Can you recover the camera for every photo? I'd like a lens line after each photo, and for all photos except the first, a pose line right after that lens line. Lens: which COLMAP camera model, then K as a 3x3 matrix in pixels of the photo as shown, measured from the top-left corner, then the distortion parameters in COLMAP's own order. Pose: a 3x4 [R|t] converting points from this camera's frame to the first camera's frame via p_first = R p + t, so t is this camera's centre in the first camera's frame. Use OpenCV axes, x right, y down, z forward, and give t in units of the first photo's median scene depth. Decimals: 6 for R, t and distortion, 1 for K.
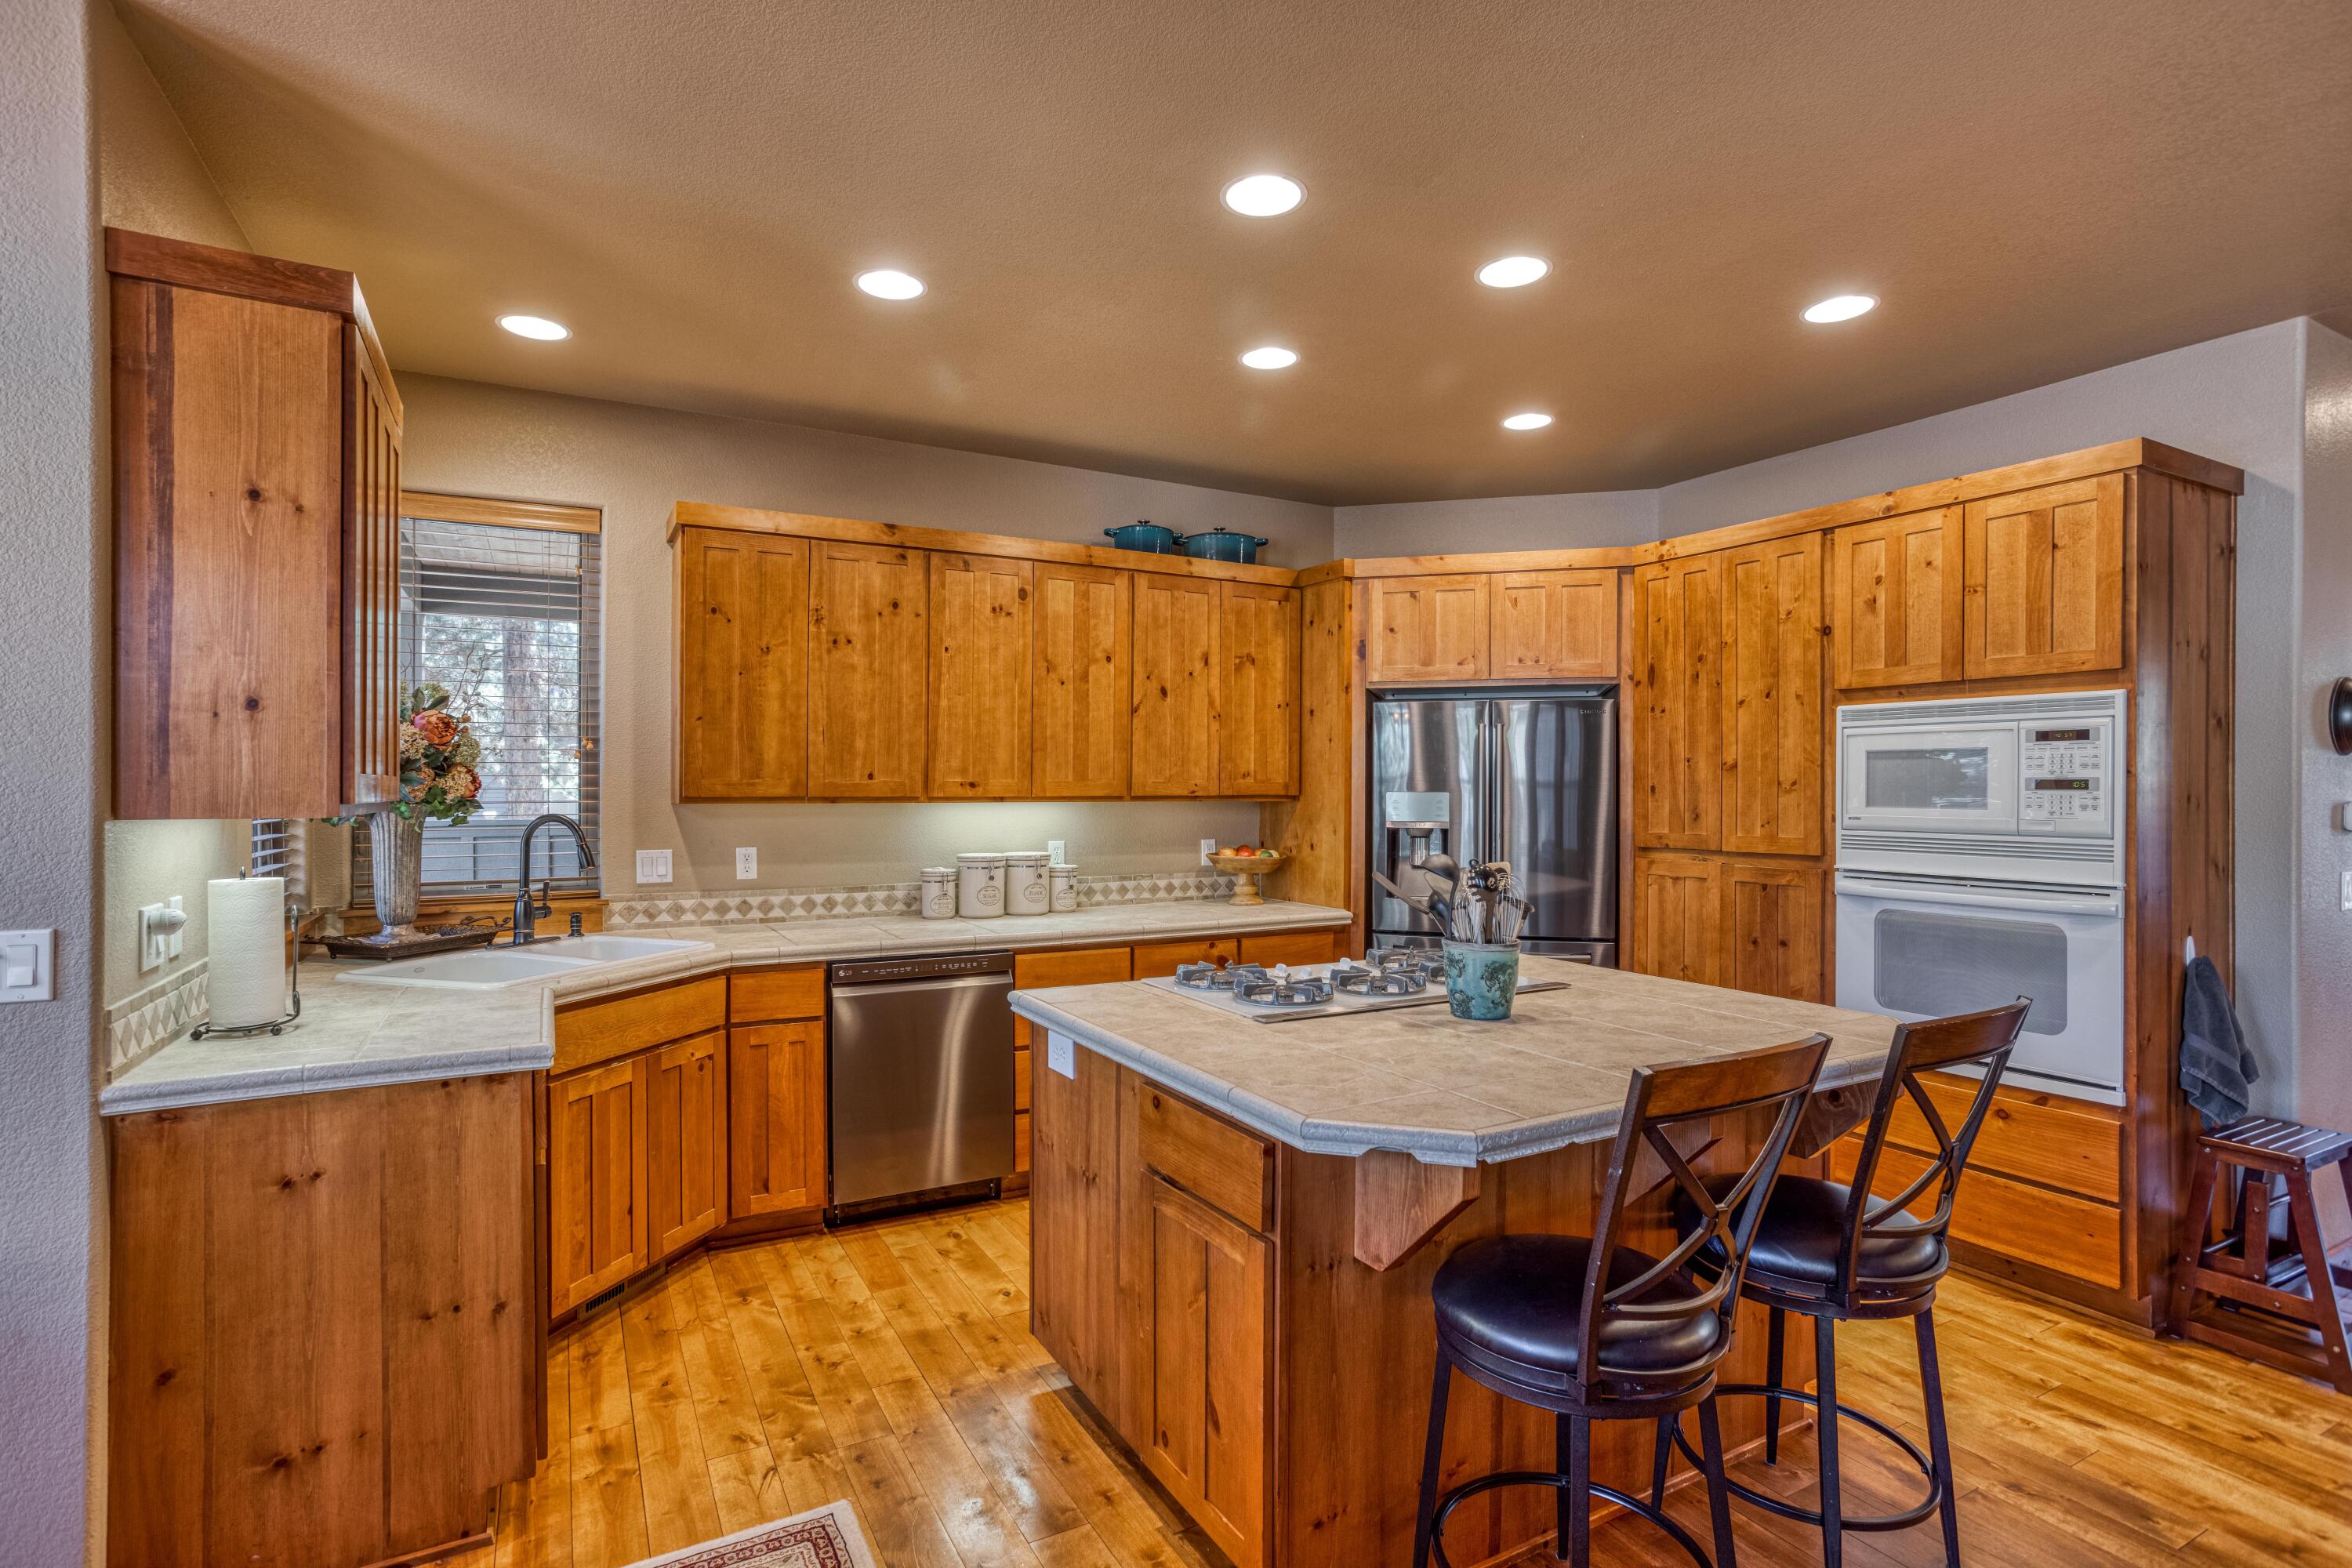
lens RADIAL K [[1140.1, 0, 1175.1], [0, 1140.1, 778.1], [0, 0, 1]] dist [0.001694, 0.001364]
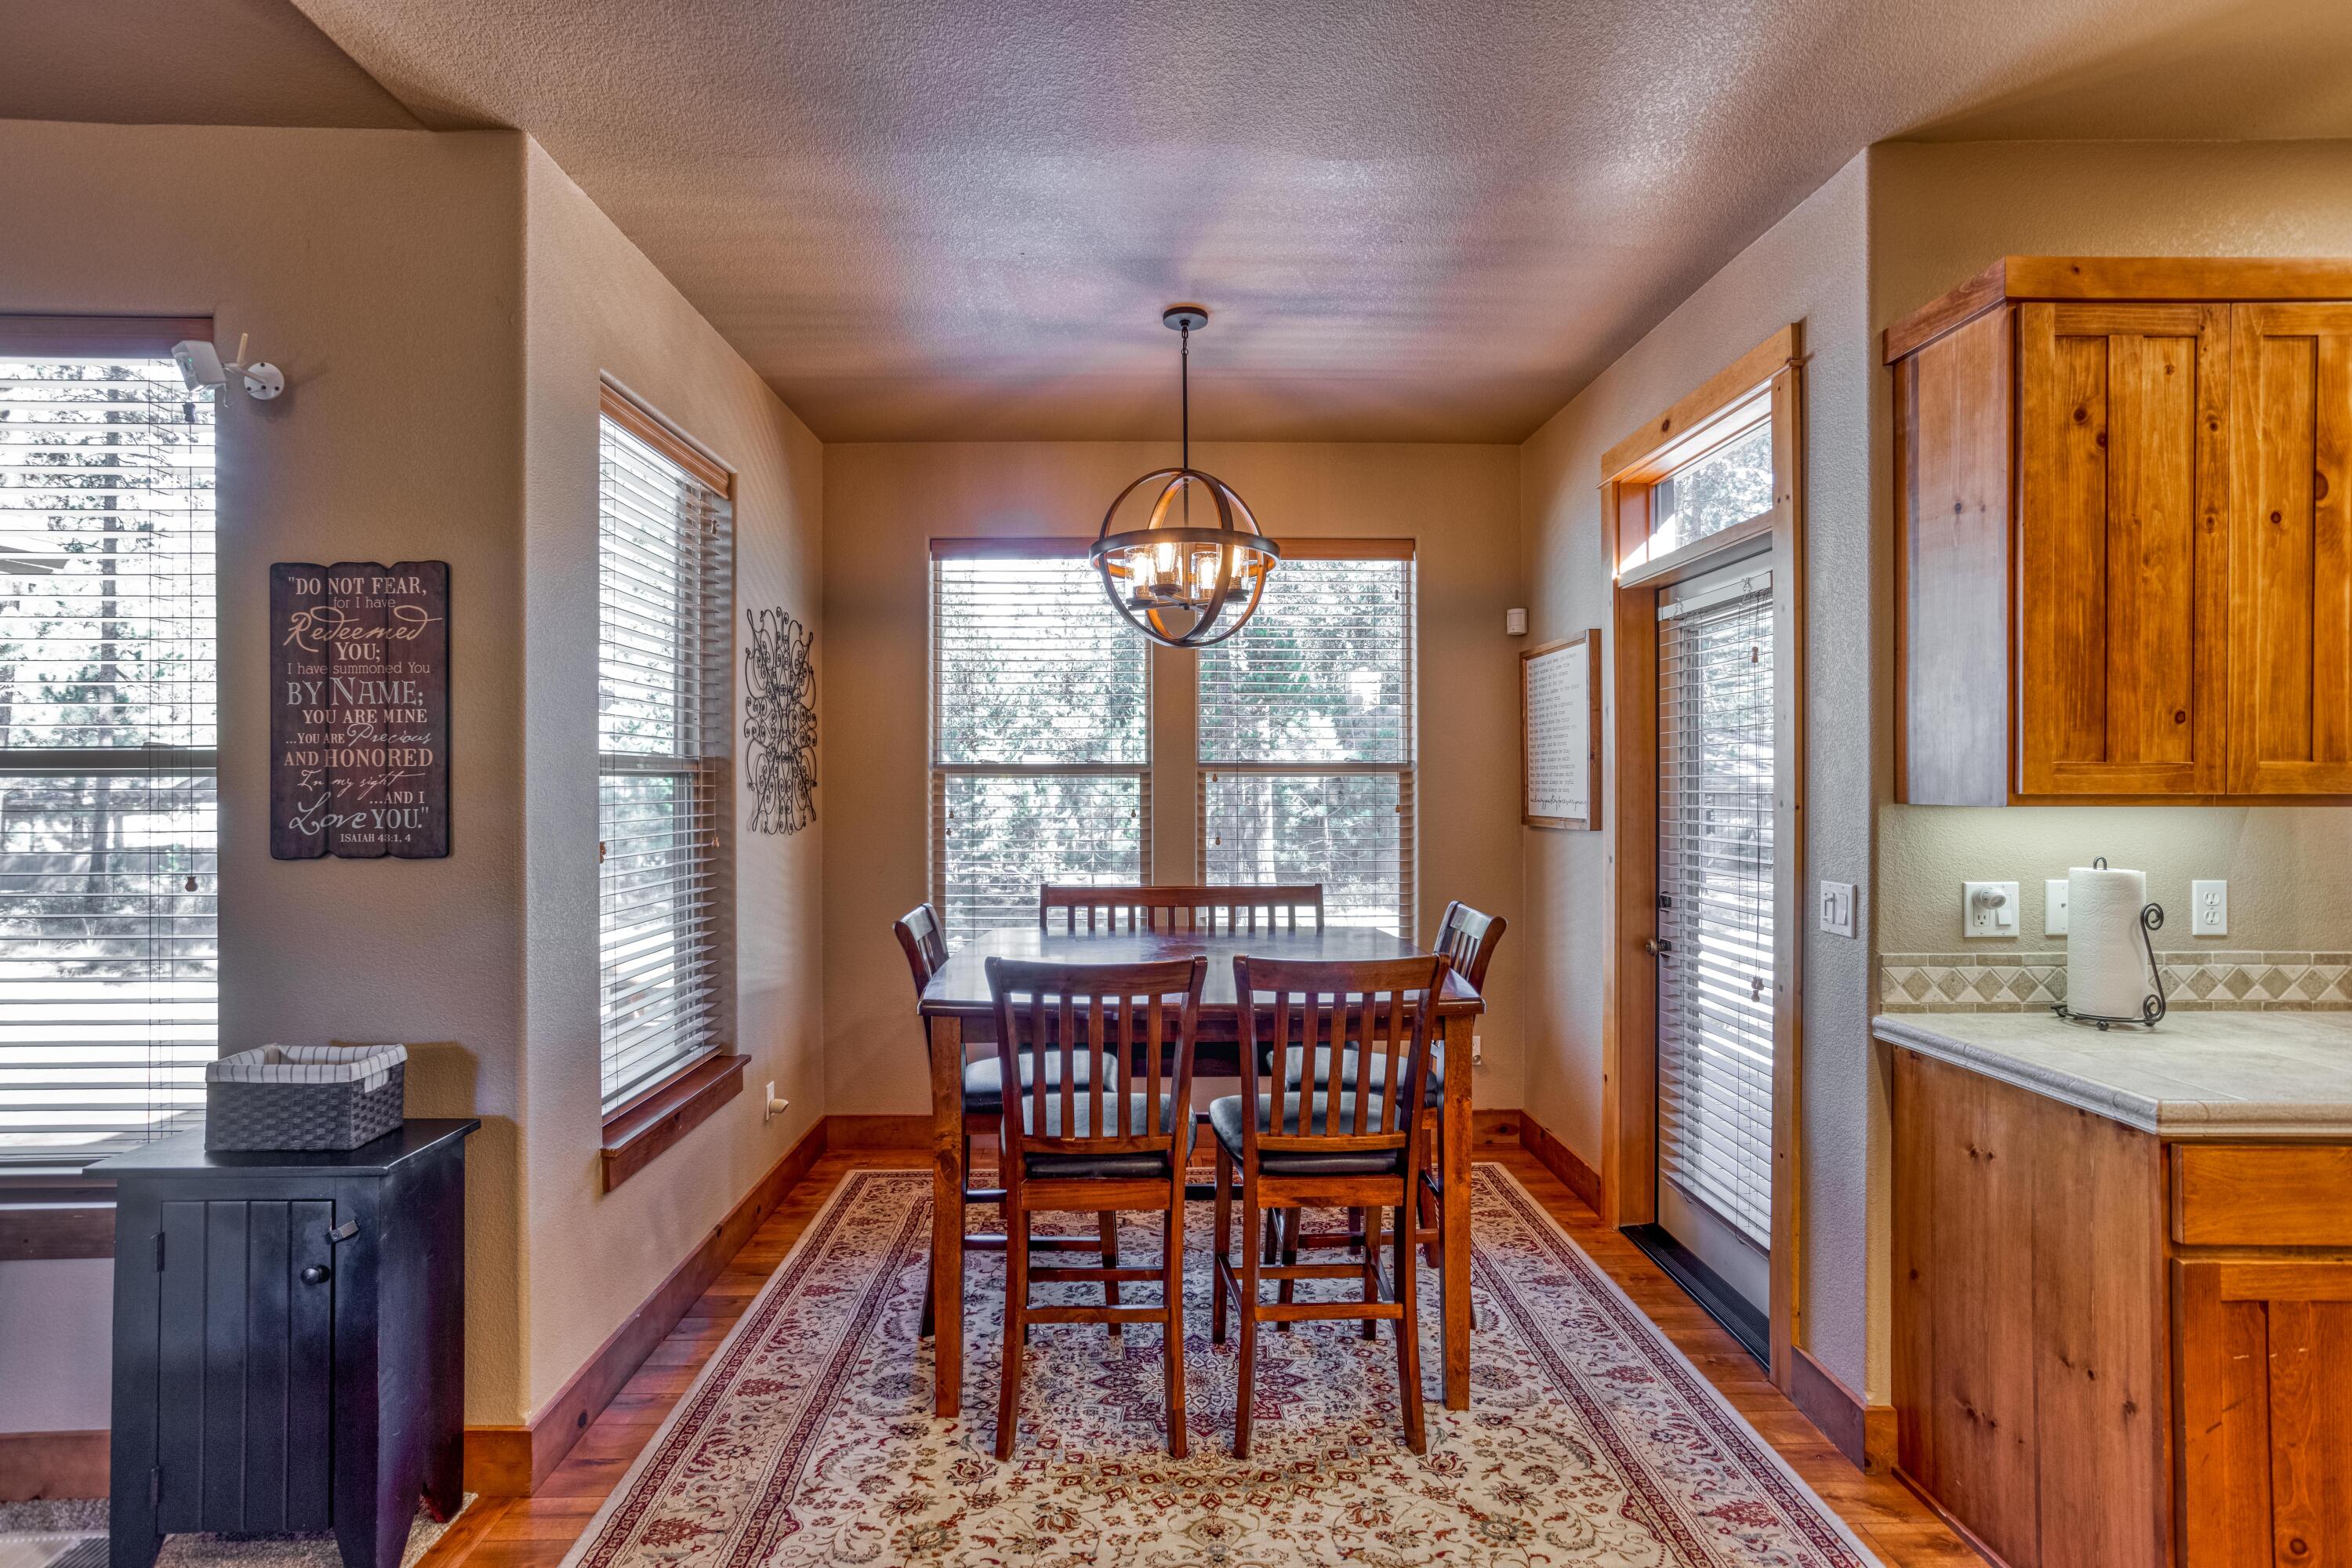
lens RADIAL K [[1140.1, 0, 1165.0], [0, 1140.1, 783.7], [0, 0, 1]] dist [0.001694, 0.001364]
pose [[-0.476752, 0.002246, -0.879035, 0.507350], [0.004279, 0.999991, 0.000234, 0.010463], [0.879028, -0.003650, -0.476757, 0.848716]]
